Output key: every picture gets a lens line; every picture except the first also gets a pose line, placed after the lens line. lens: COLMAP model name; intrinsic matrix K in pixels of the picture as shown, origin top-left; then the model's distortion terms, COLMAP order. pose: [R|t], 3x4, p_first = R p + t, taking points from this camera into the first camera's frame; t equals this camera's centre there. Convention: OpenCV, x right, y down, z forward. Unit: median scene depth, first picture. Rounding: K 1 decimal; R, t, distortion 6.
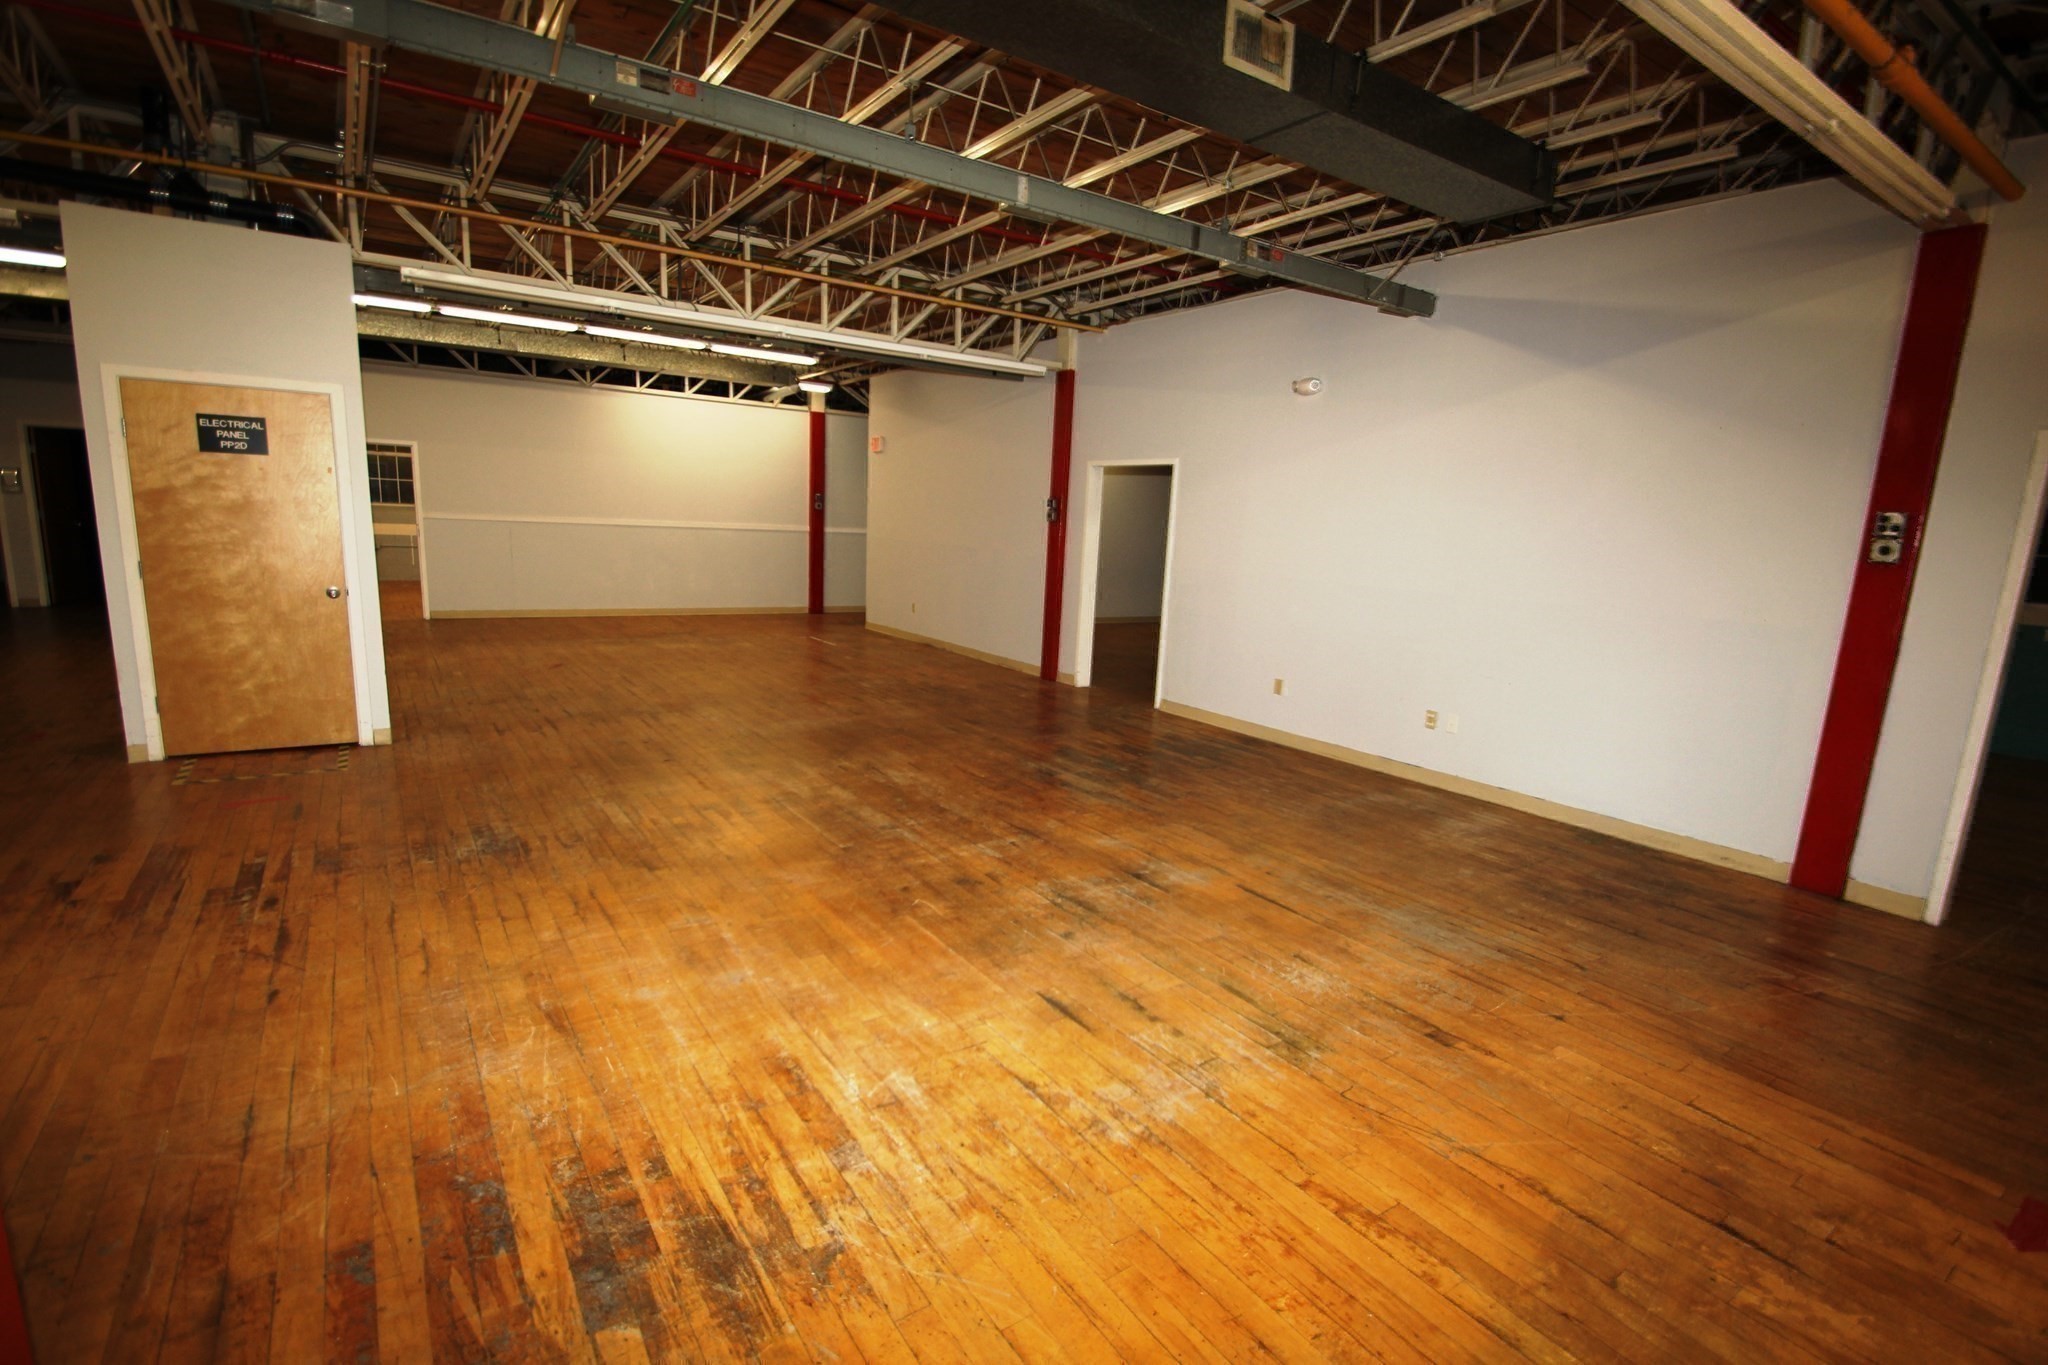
lens RADIAL K [[955.4, 0, 1002.2], [0, 955.4, 696.6], [0, 0, 1]] dist [0.009560, -0.010164]
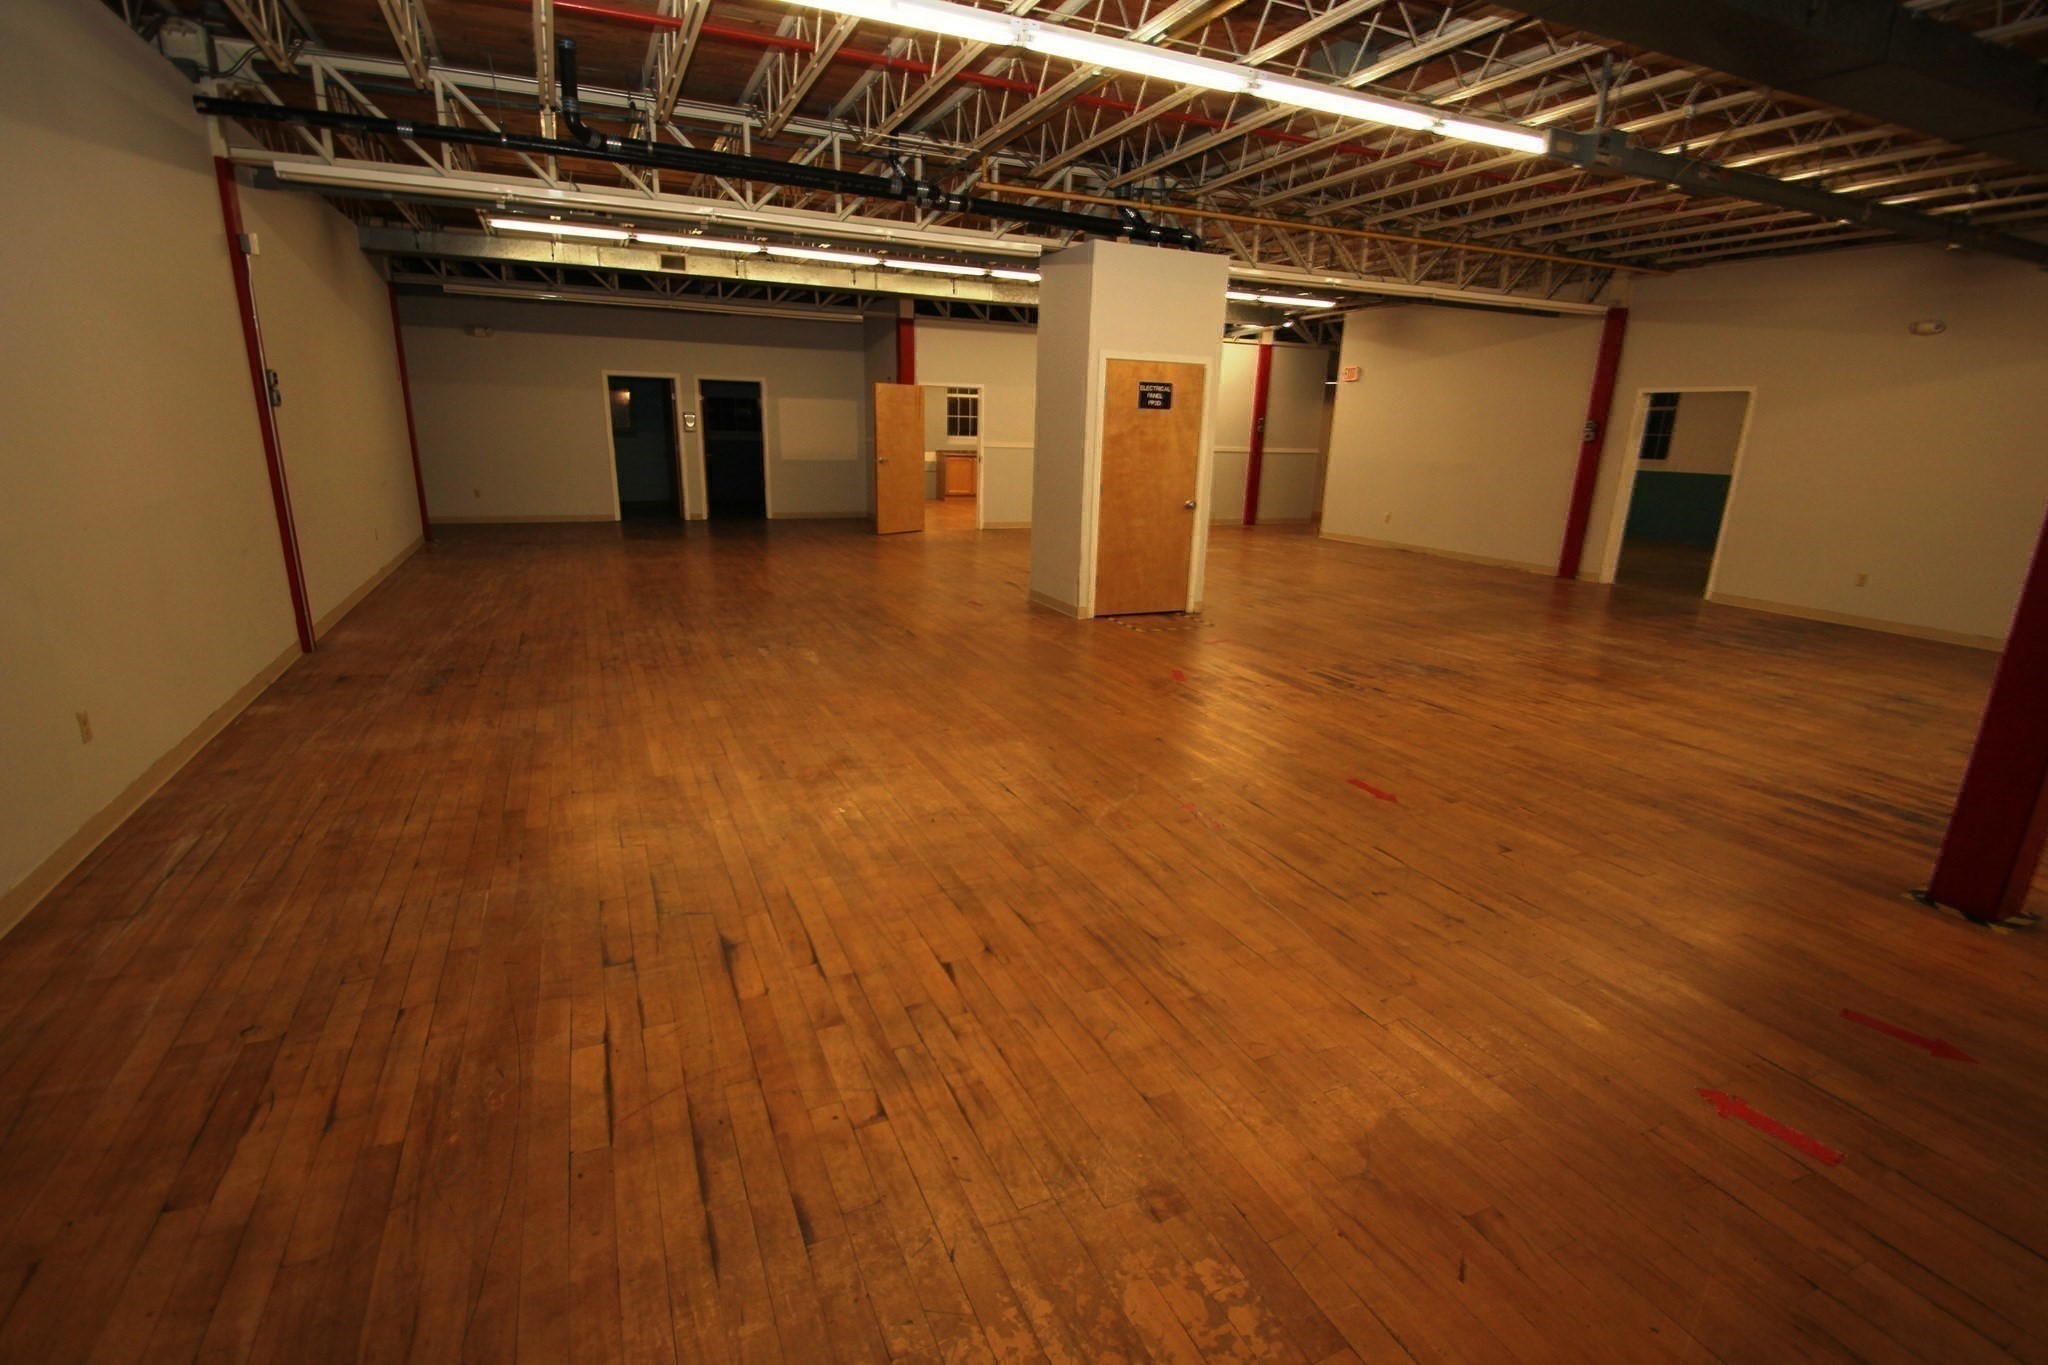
lens RADIAL K [[955.4, 0, 999.5], [0, 955.4, 710.6], [0, 0, 1]] dist [0.009560, -0.010164]
pose [[0.986315, 0.027748, -0.162521, -0.376270], [-0.011632, 0.994991, 0.099289, 0.030783], [0.164462, -0.096039, 0.981697, -0.252461]]
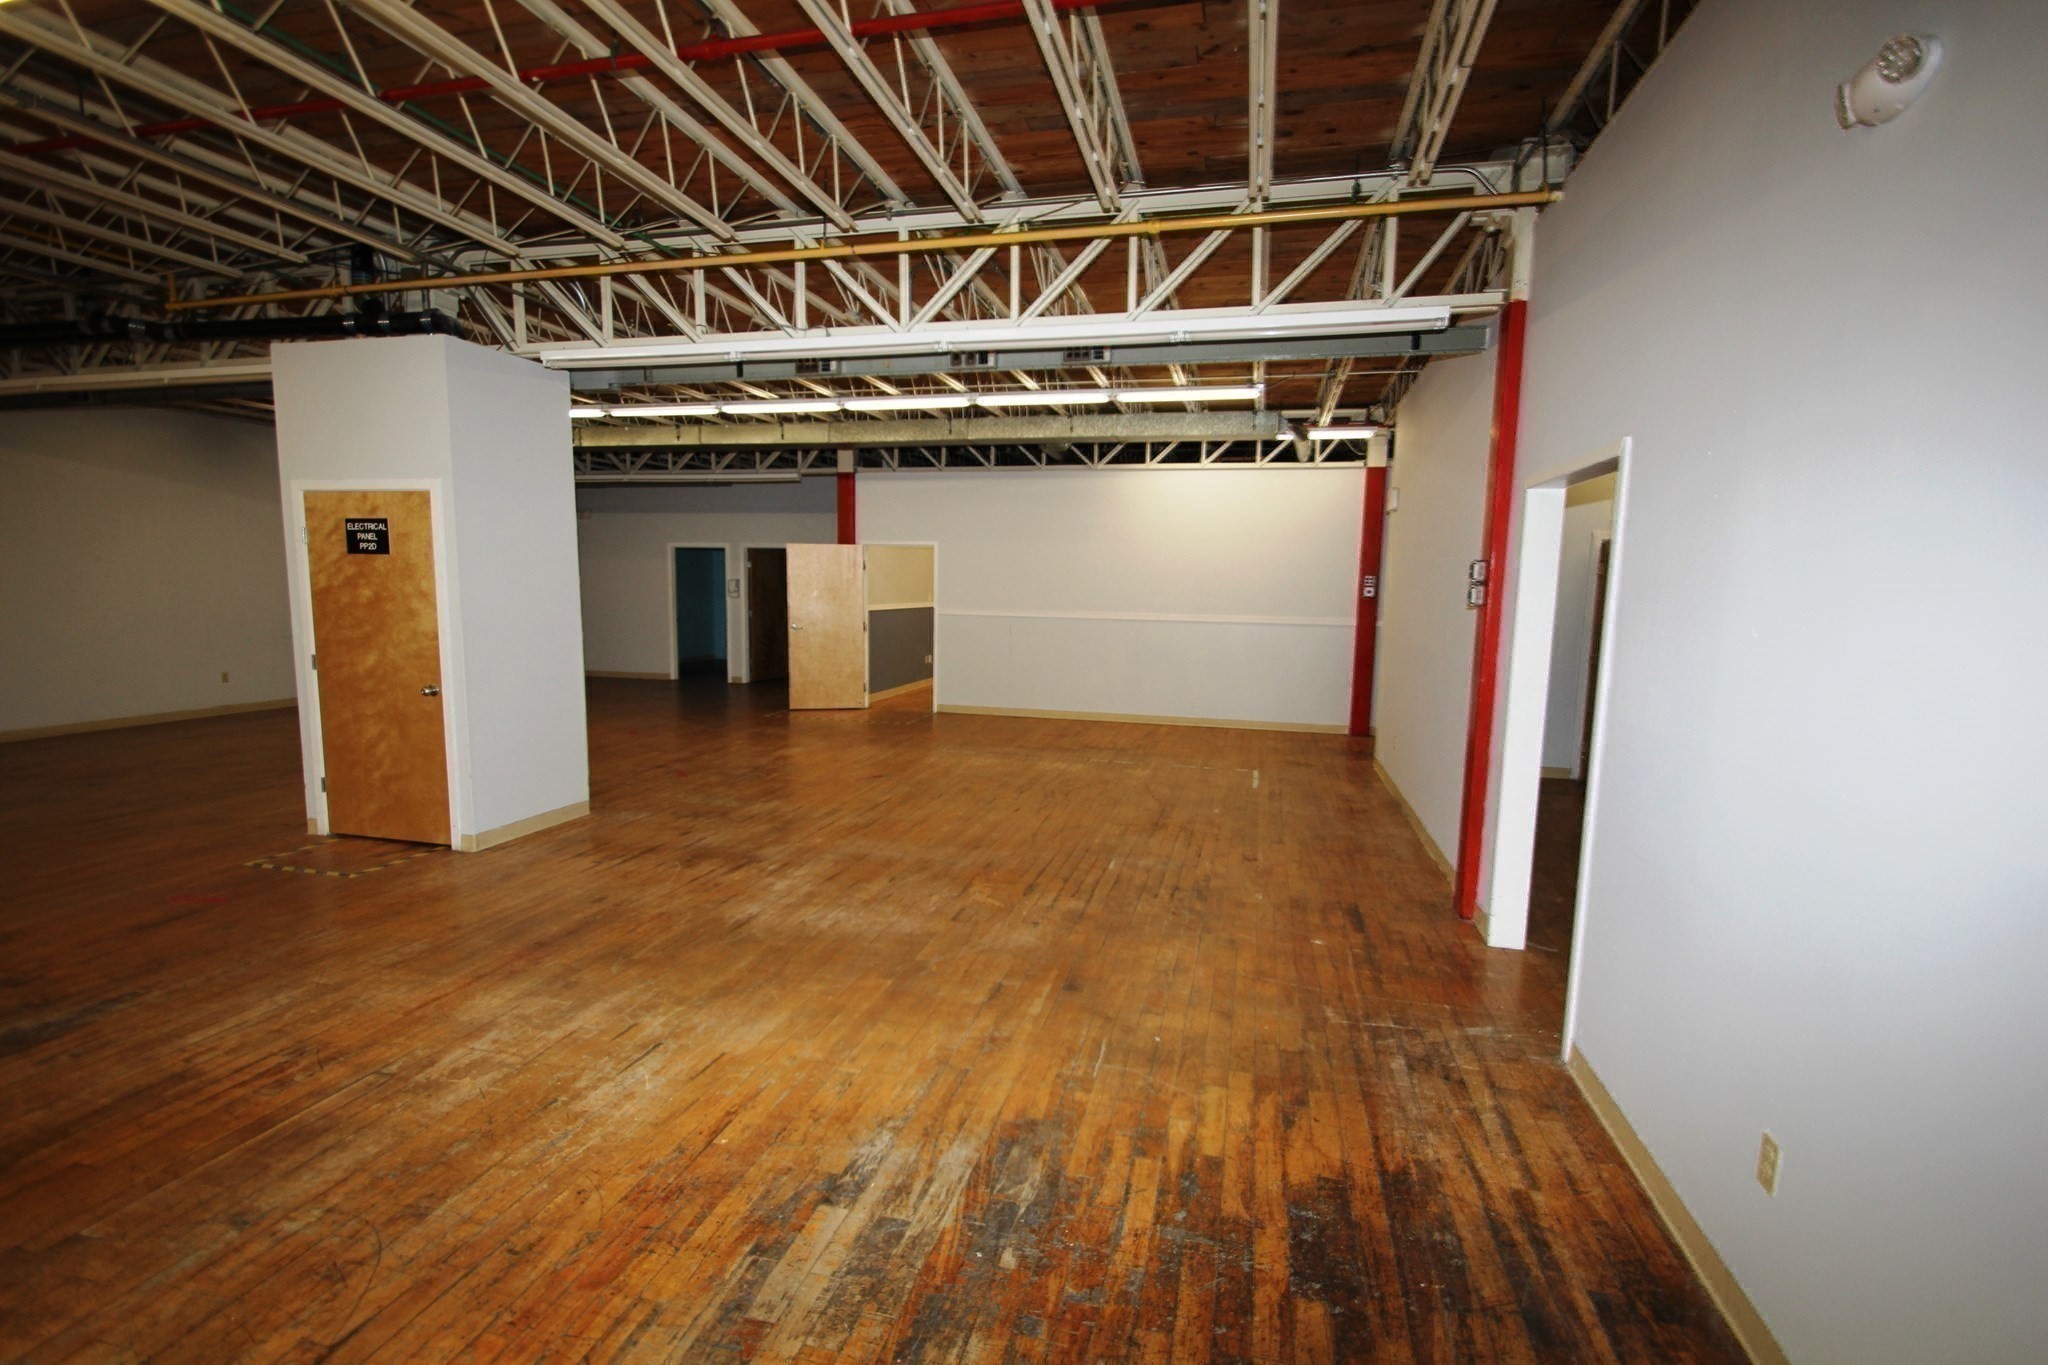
lens RADIAL K [[955.4, 0, 1027.7], [0, 955.4, 688.2], [0, 0, 1]] dist [0.009560, -0.010164]
pose [[0.669878, 0.046628, -0.741006, 0.220666], [-0.124387, 0.990969, -0.050090, -0.070086], [0.731978, 0.125726, 0.669628, 0.405126]]
